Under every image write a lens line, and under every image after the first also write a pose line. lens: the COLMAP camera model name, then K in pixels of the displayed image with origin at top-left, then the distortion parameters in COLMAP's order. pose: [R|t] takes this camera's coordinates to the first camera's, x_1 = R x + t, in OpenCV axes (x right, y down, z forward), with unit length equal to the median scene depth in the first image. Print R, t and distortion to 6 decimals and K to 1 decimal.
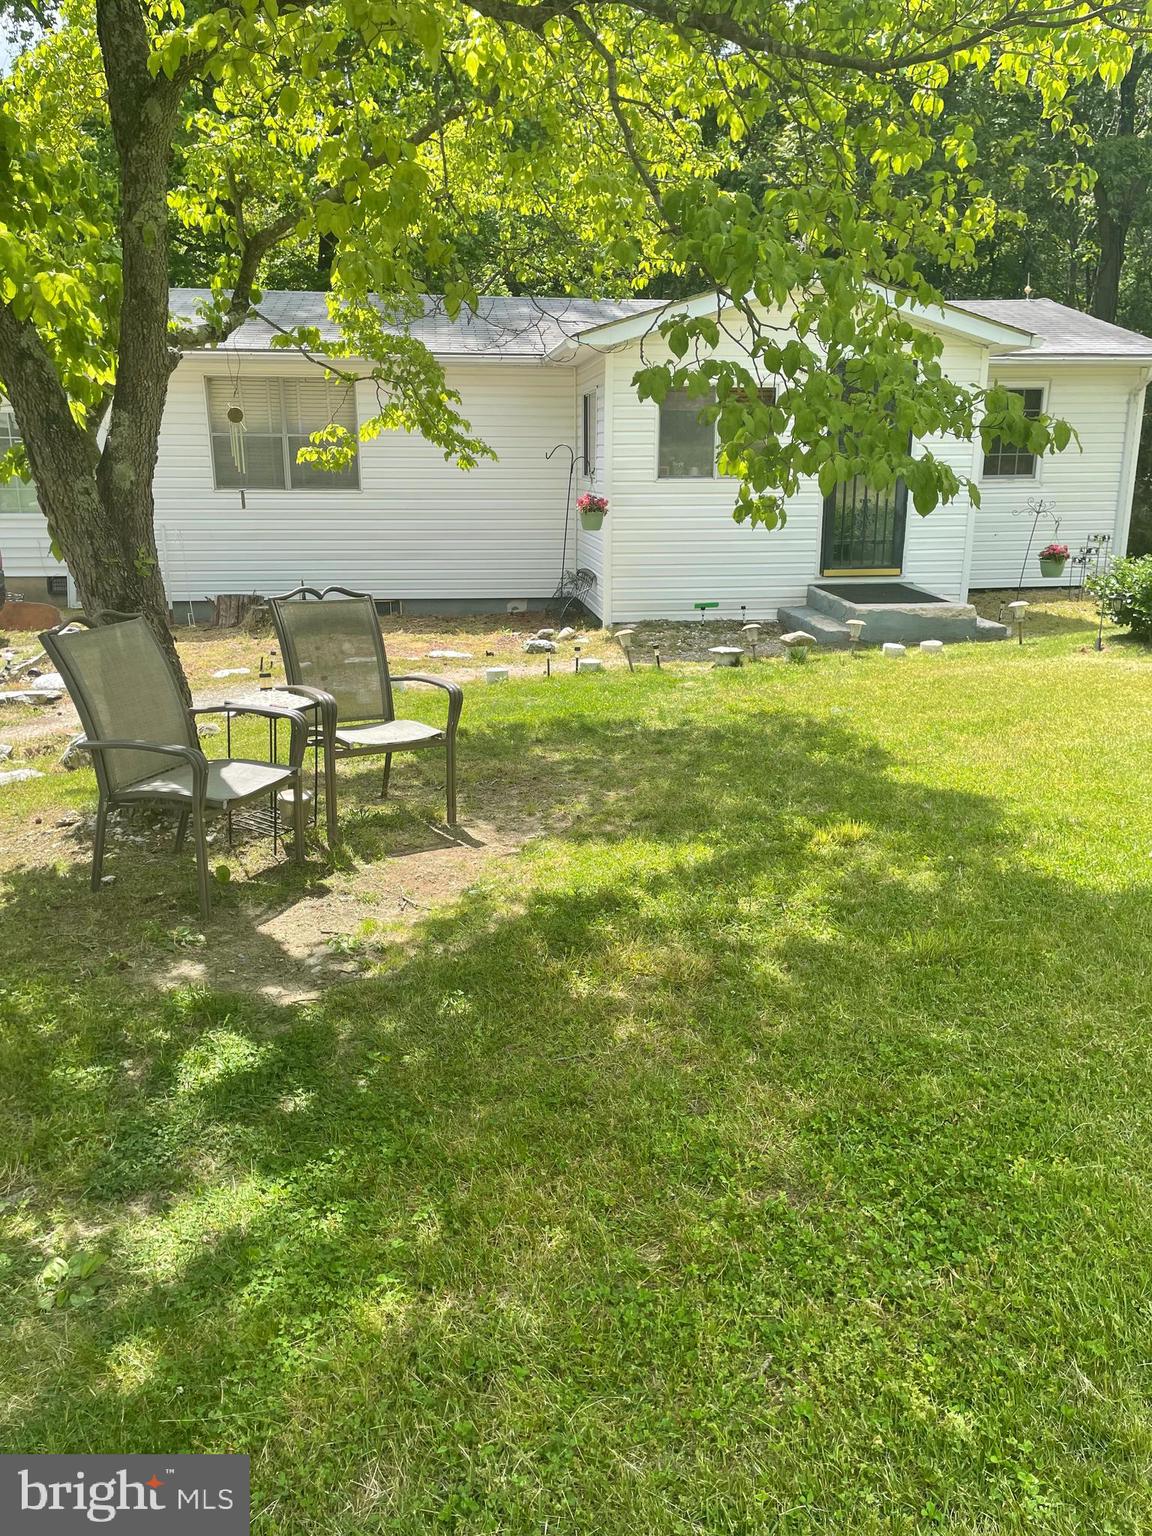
lens RADIAL K [[1174.7, 0, 576.0], [0, 1174.7, 768.0], [0, 0, 1]] dist [0.052634, -0.001264]
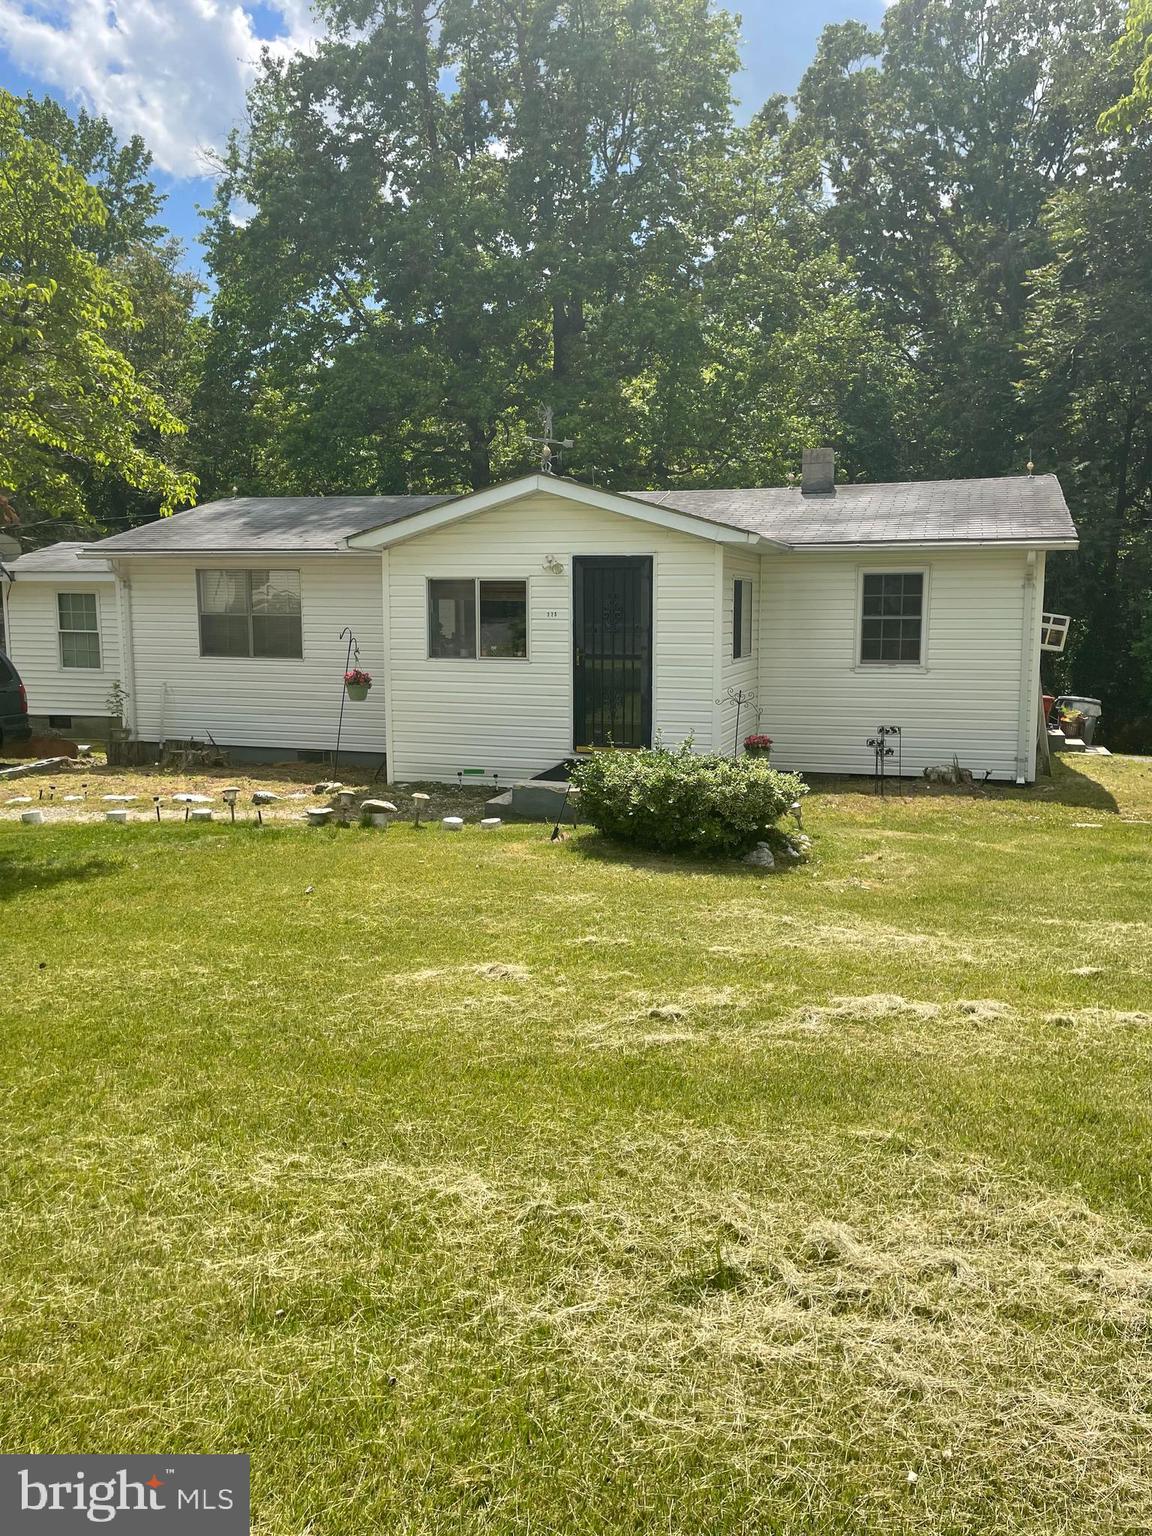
lens RADIAL K [[1174.7, 0, 576.0], [0, 1174.7, 768.0], [0, 0, 1]] dist [0.052634, -0.001264]
pose [[0.909752, 0.061156, -0.410624, 0.641752], [-0.110728, 0.989005, -0.098026, -0.045405], [0.400114, 0.134647, 0.906520, 0.050762]]
